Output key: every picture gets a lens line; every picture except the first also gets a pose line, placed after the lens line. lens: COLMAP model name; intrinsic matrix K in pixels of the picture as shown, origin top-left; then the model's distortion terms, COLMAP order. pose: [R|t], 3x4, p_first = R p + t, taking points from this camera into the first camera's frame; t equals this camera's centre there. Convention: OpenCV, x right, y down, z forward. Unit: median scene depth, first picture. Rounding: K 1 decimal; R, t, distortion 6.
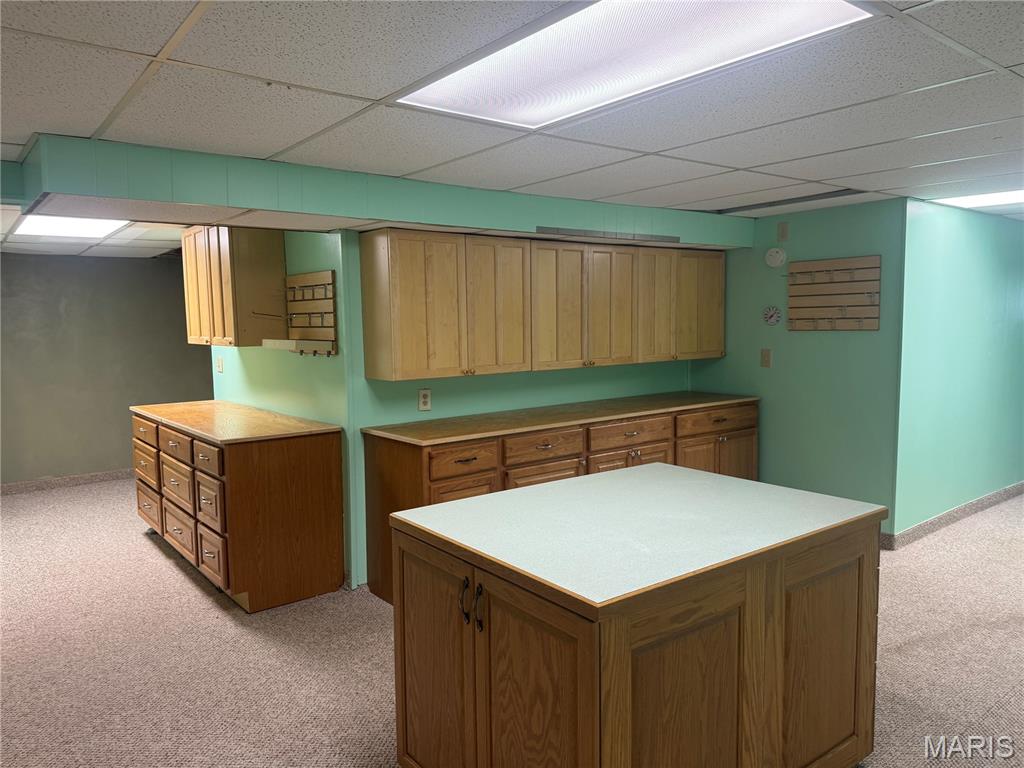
lens RADIAL K [[725.8, 0, 505.7], [0, 725.8, 383.1], [0, 0, 1]] dist [0.088820, -0.094076]
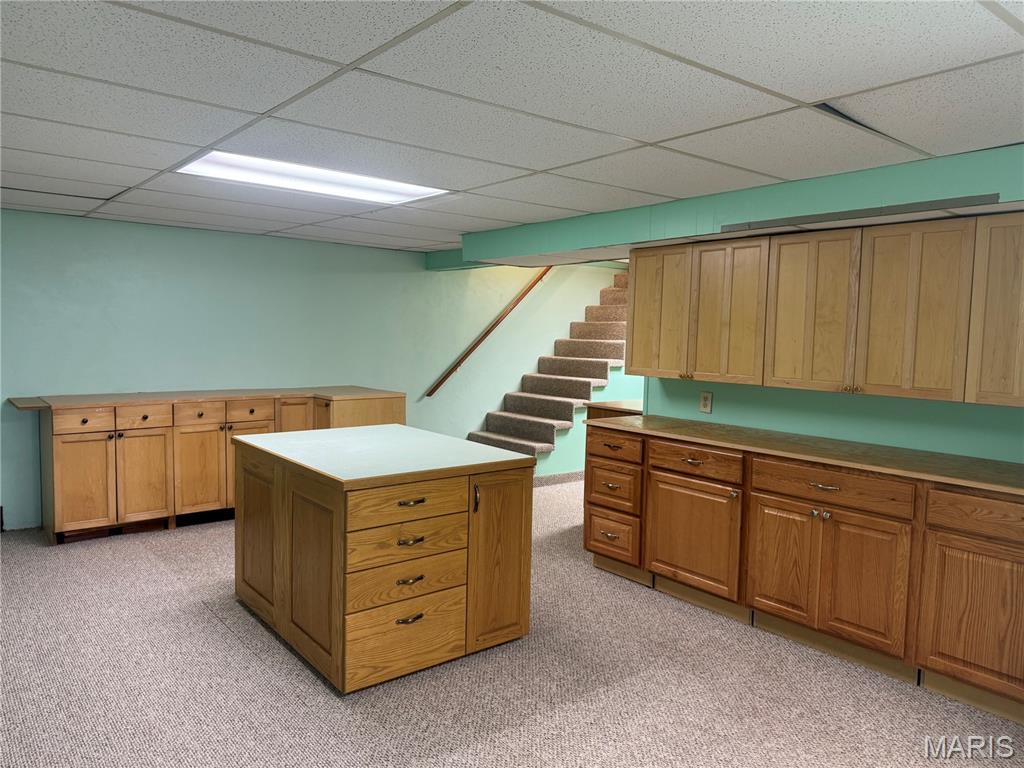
lens RADIAL K [[725.8, 0, 505.7], [0, 725.8, 383.1], [0, 0, 1]] dist [0.088820, -0.094076]
pose [[0.001481, 0.085456, -0.996341, 0.942763], [-0.107570, 0.990574, 0.084801, -0.063141], [0.994196, 0.107050, 0.010659, 0.704295]]
